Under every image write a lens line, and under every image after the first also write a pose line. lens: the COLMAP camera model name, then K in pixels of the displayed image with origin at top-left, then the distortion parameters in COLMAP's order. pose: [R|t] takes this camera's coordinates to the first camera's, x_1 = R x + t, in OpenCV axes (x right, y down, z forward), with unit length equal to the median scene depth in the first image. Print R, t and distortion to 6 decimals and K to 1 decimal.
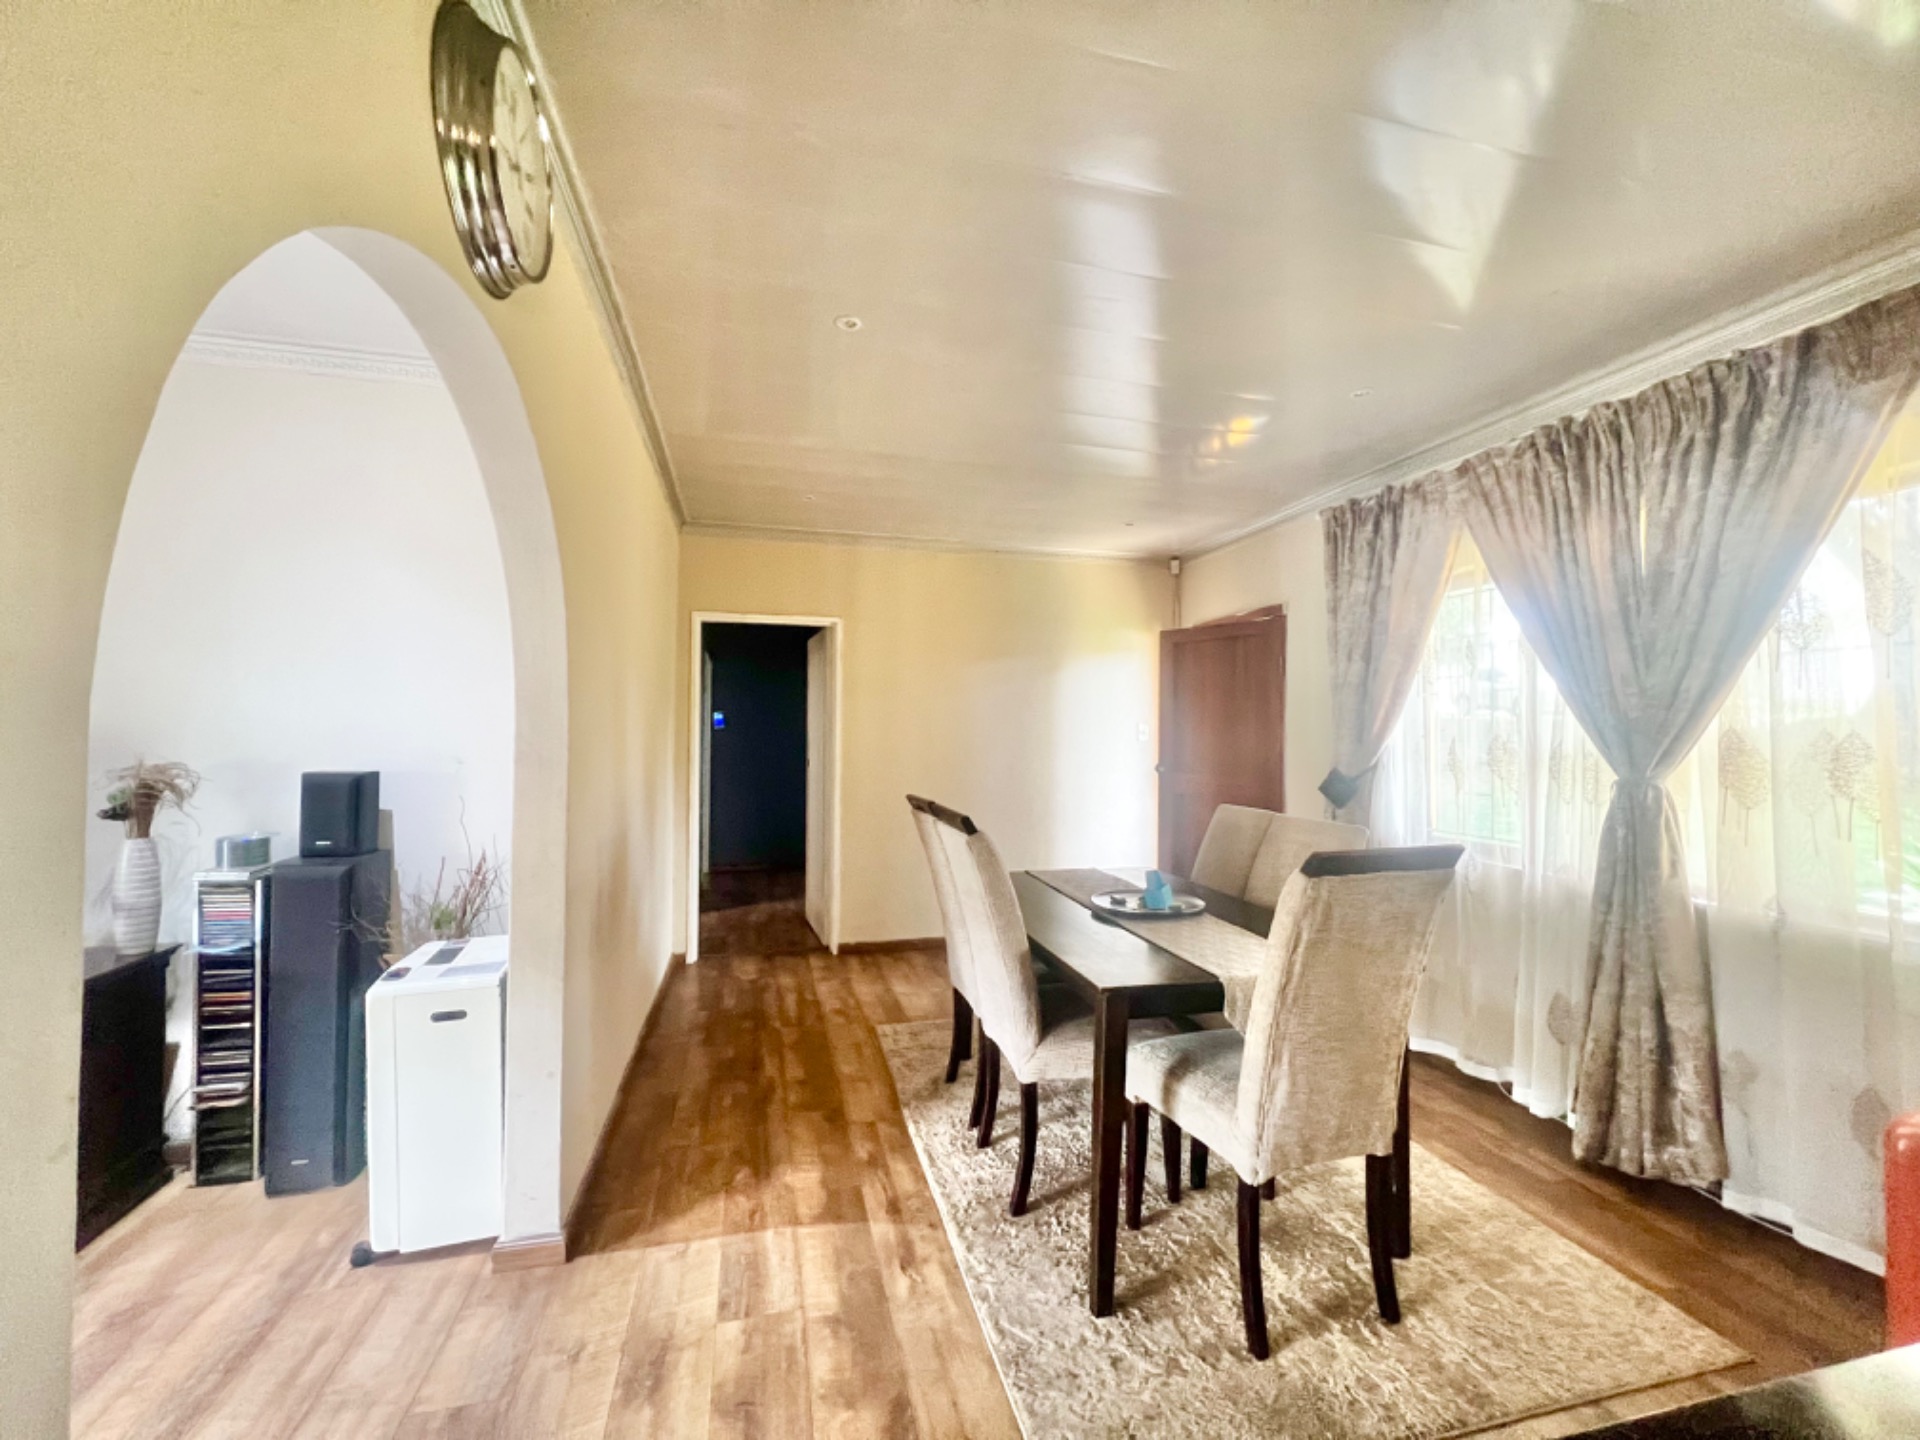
lens RADIAL K [[768.8, 0, 956.2], [0, 768.8, 727.2], [0, 0, 1]] dist [-0.004564, 0.001755]
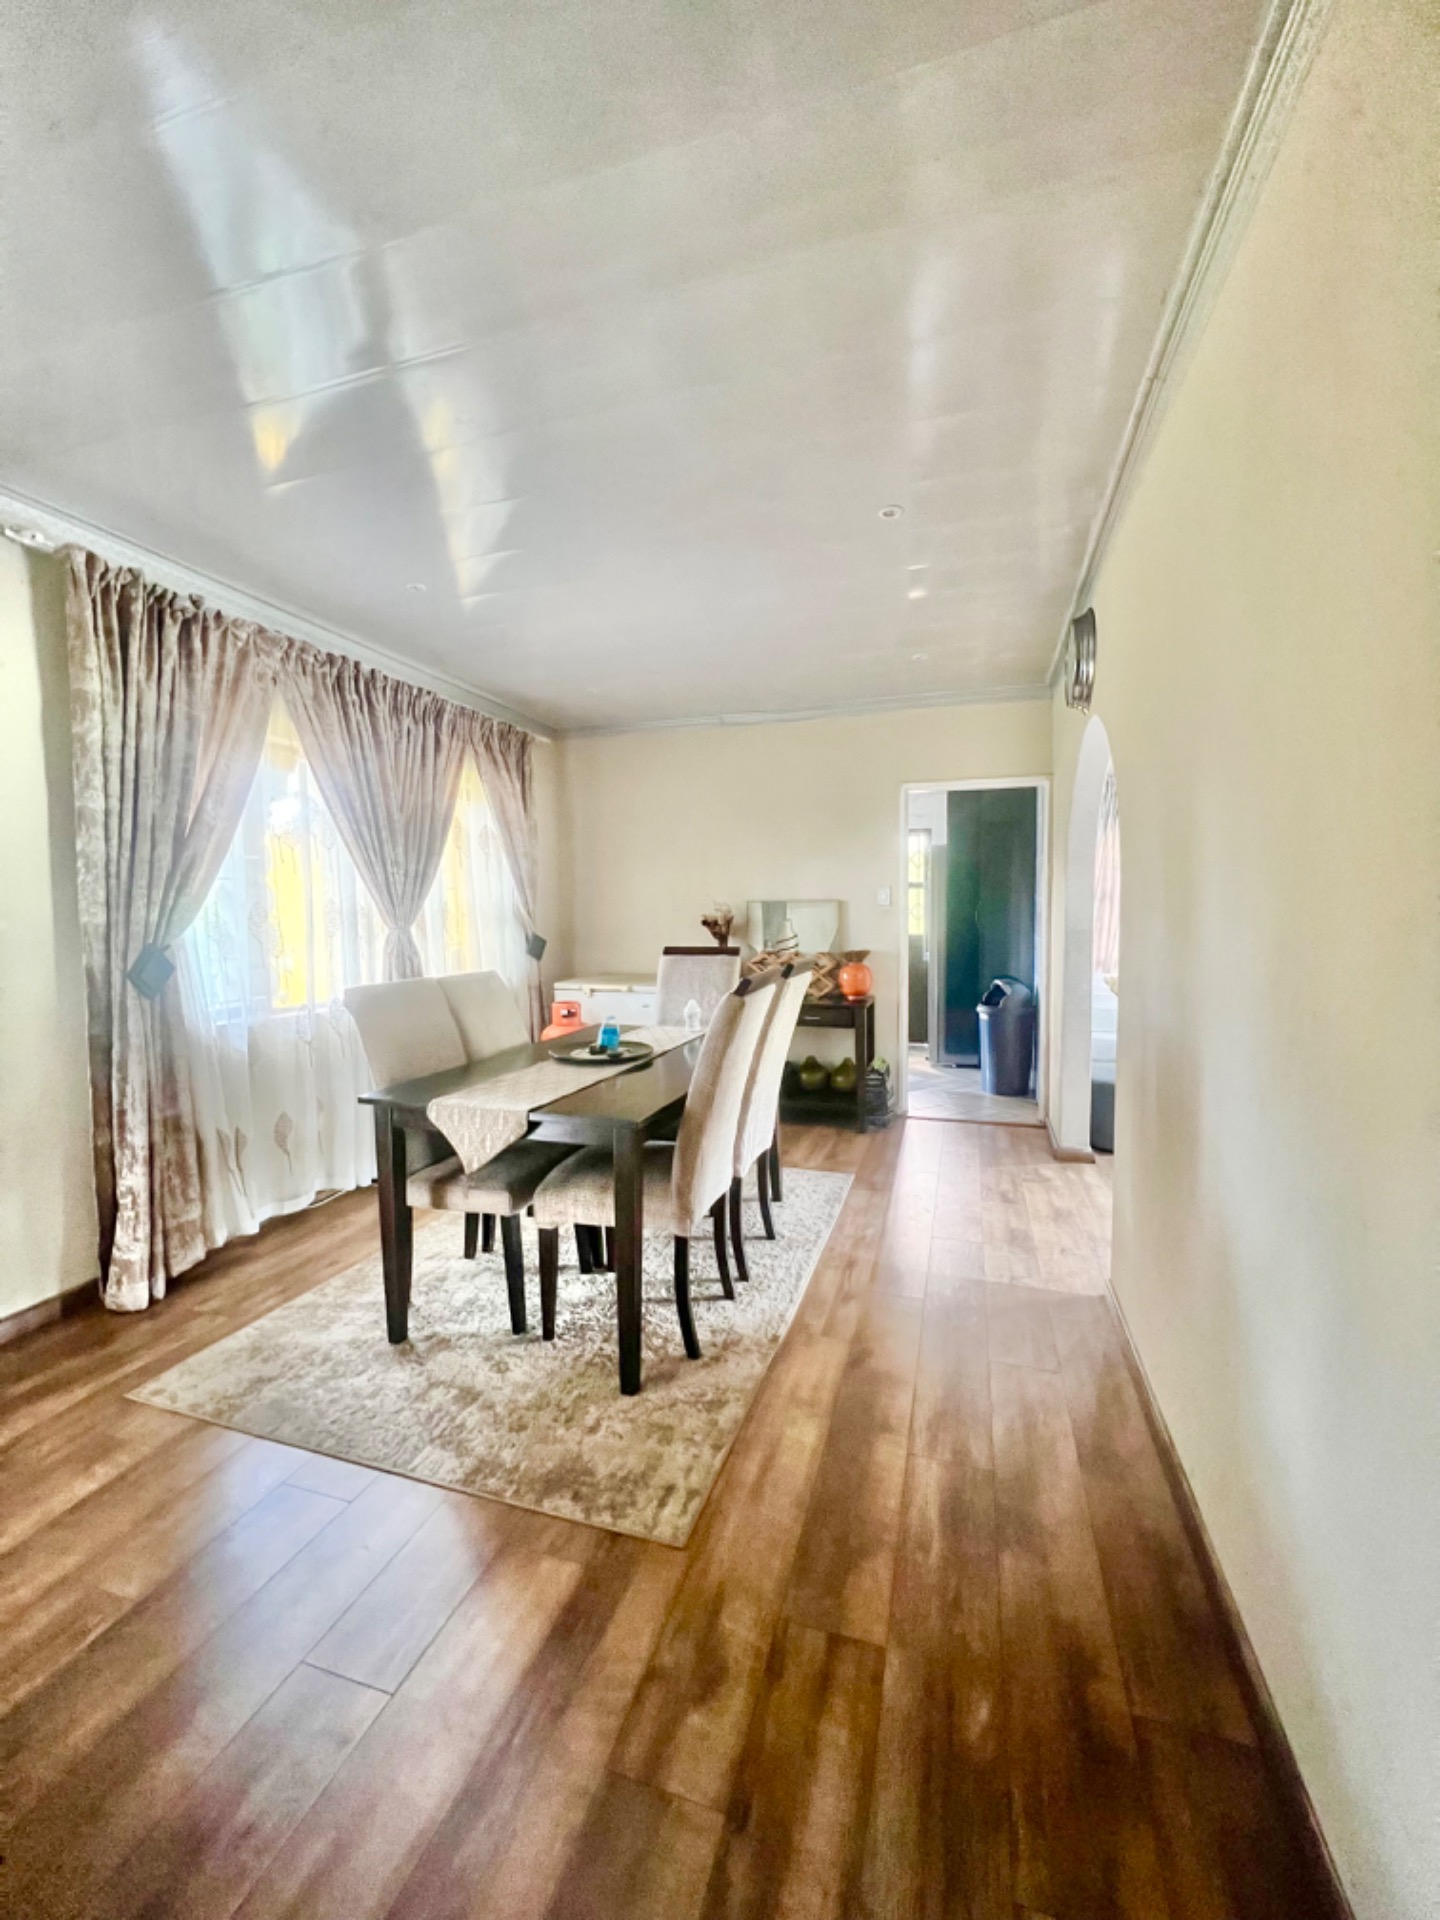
lens RADIAL K [[773.5, 0, 716.0], [0, 773.5, 951.8], [0, 0, 1]] dist [-0.008877, 0.001011]
pose [[-0.843559, -0.036040, 0.535826, -0.390386], [-0.009721, 0.998607, 0.051863, 0.022280], [-0.536948, 0.038540, -0.842734, 1.510834]]
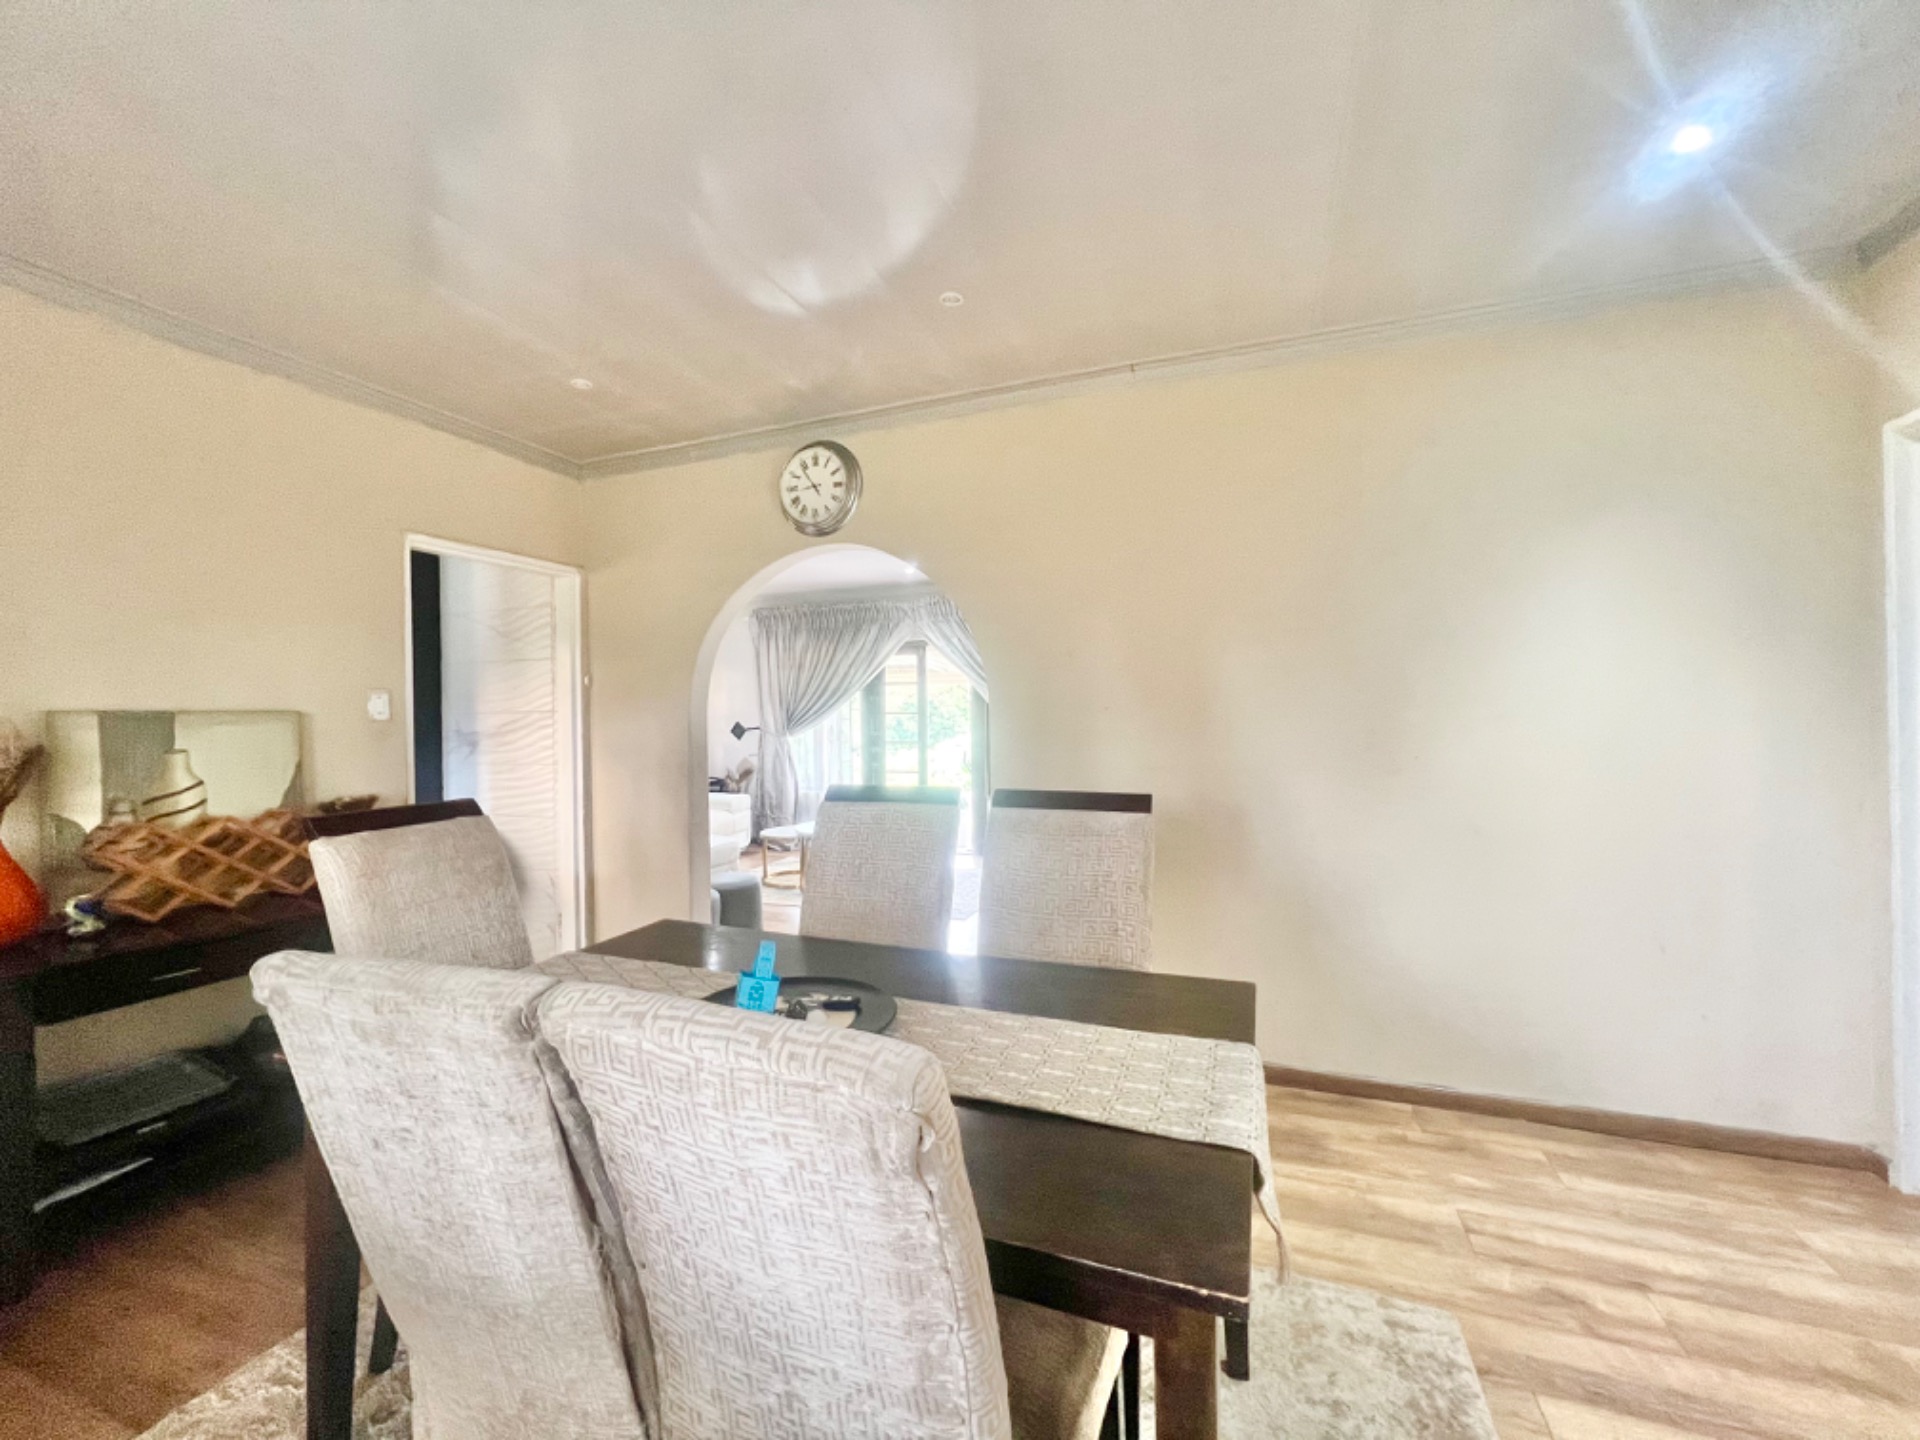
lens RADIAL K [[768.8, 0, 965.9], [0, 768.8, 717.9], [0, 0, 1]] dist [-0.004564, 0.001755]
pose [[-0.571799, -0.006269, -0.820370, 0.503524], [0.017545, 0.999649, -0.019868, 0.033001], [0.820206, -0.025754, -0.571488, 1.151969]]
